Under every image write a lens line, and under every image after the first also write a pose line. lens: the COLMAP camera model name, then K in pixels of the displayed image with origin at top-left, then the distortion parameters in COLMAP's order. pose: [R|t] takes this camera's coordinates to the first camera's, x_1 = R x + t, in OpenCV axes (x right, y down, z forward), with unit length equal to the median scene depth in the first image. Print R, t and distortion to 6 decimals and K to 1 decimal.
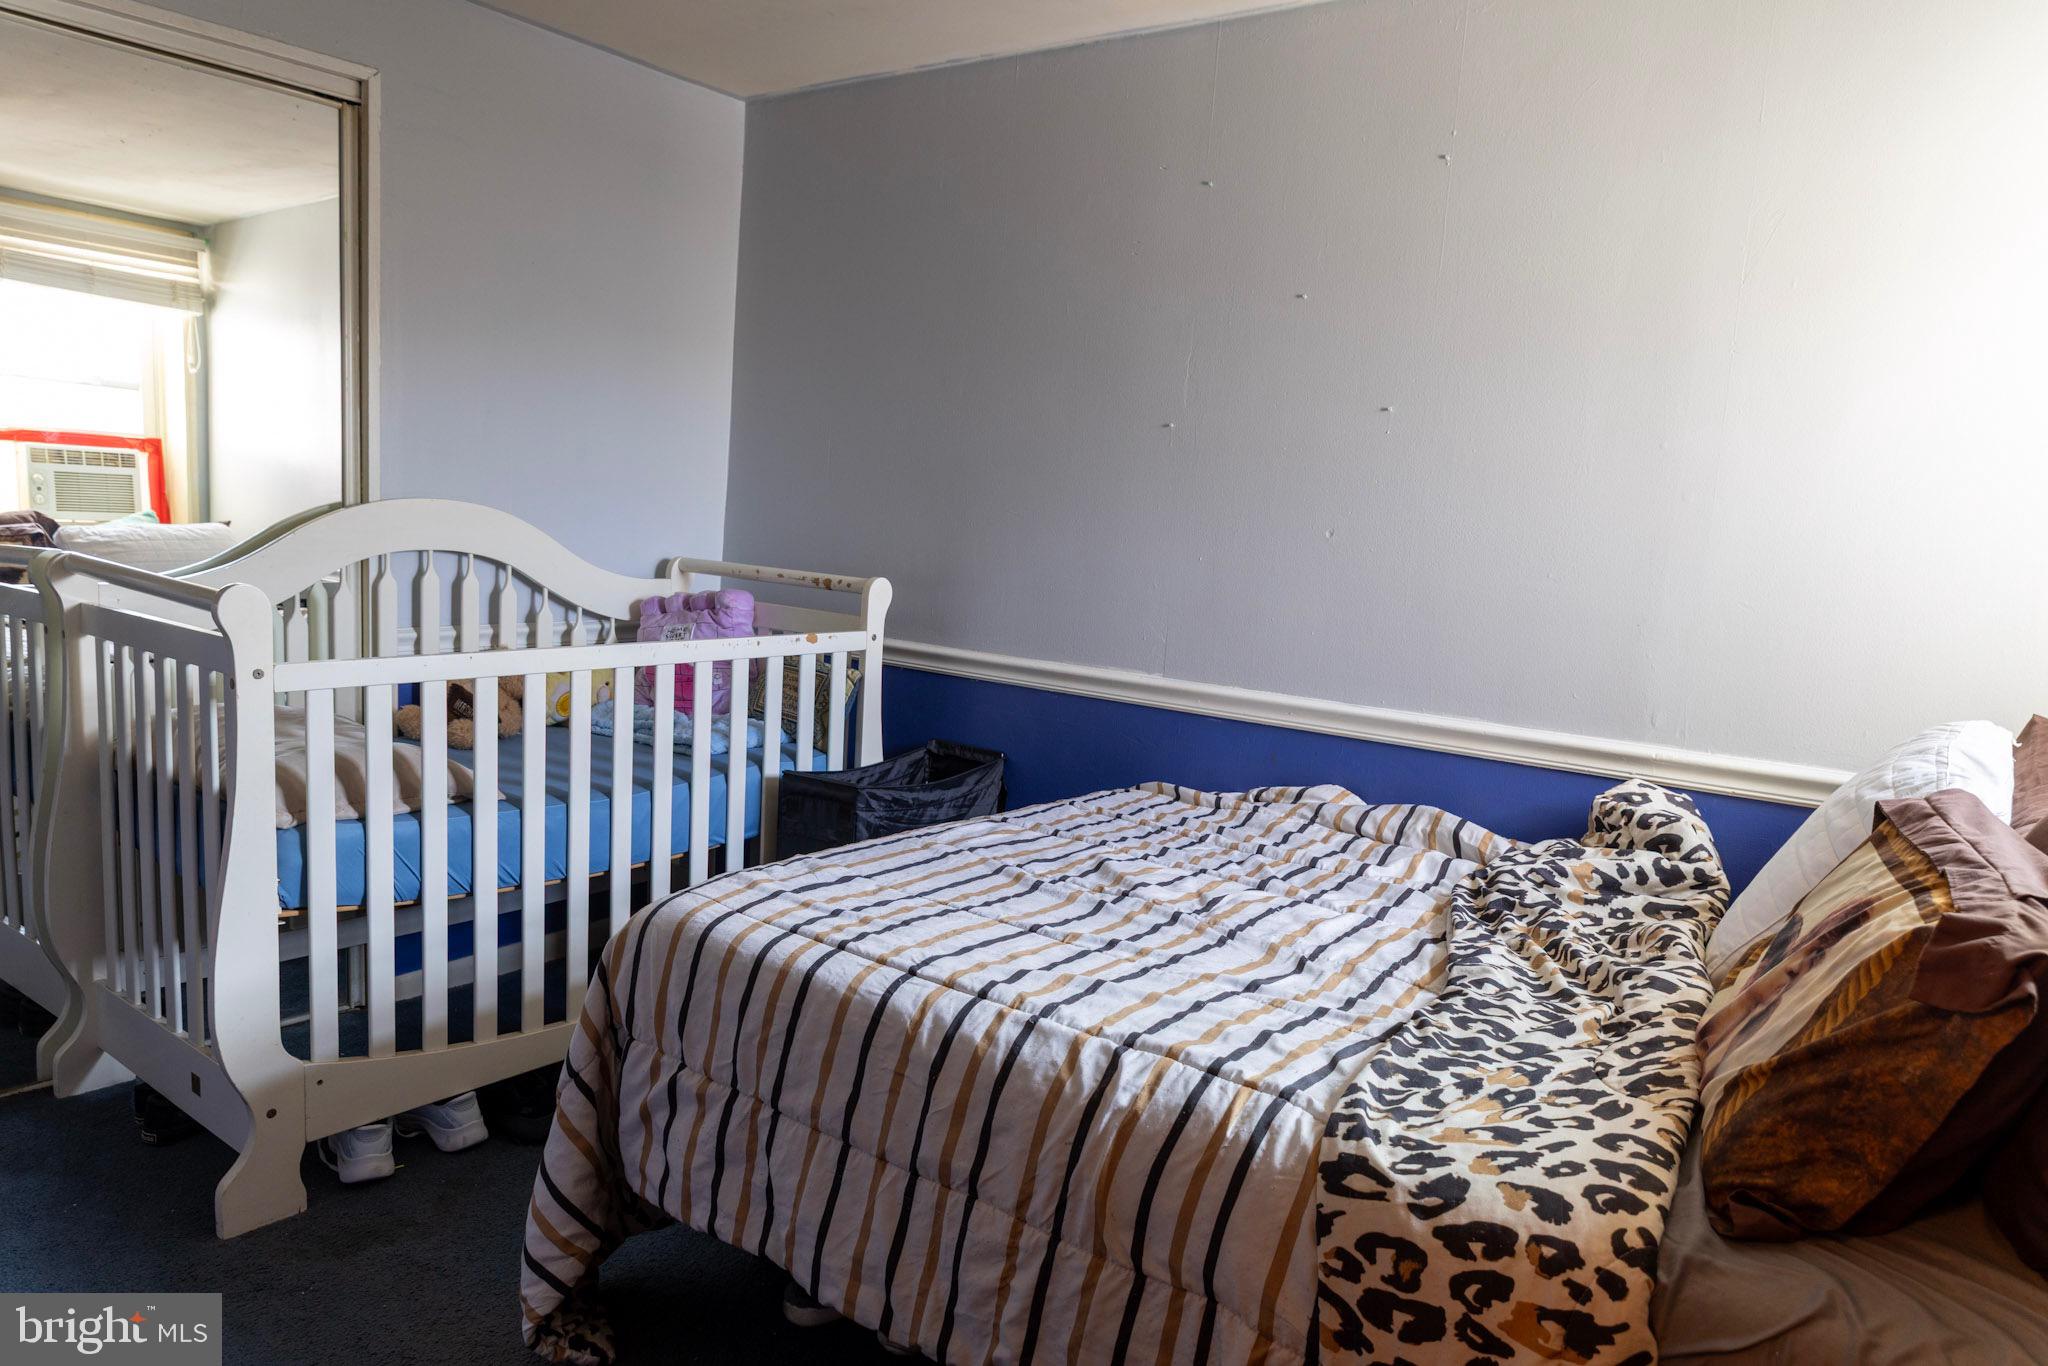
lens RADIAL K [[1372.9, 0, 1036.1], [0, 1372.9, 698.0], [0, 0, 1]] dist [-0.012930, -0.004017]
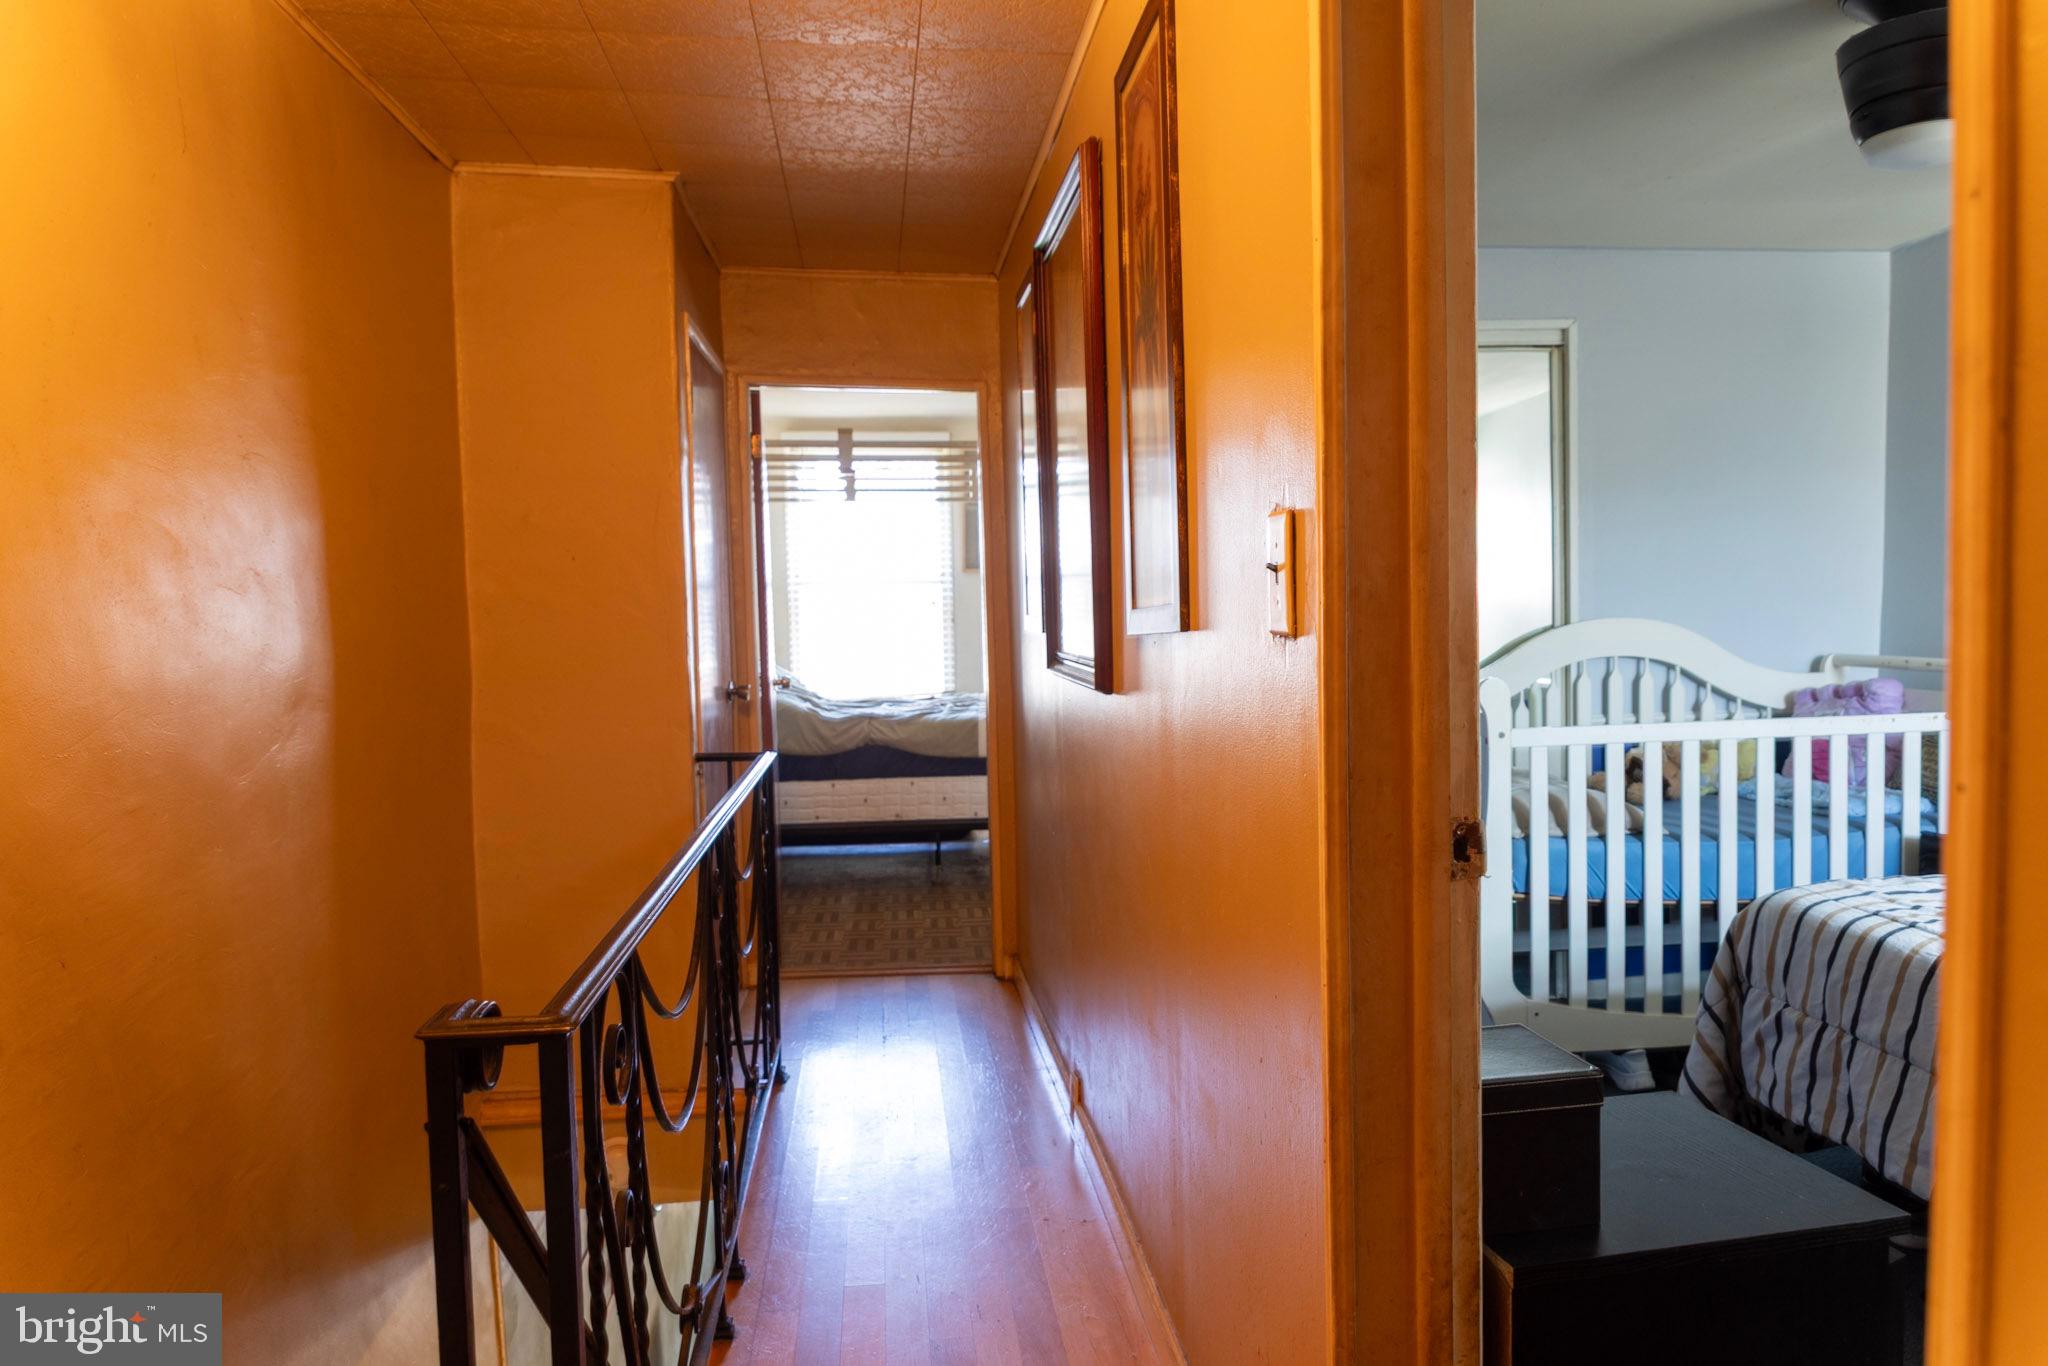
lens RADIAL K [[1372.9, 0, 1036.1], [0, 1372.9, 698.0], [0, 0, 1]] dist [-0.012930, -0.004017]
pose [[0.678600, -0.034674, -0.733689, 0.209087], [-0.032348, 0.996505, -0.077013, 0.073255], [0.733795, 0.075995, 0.675107, -0.428212]]
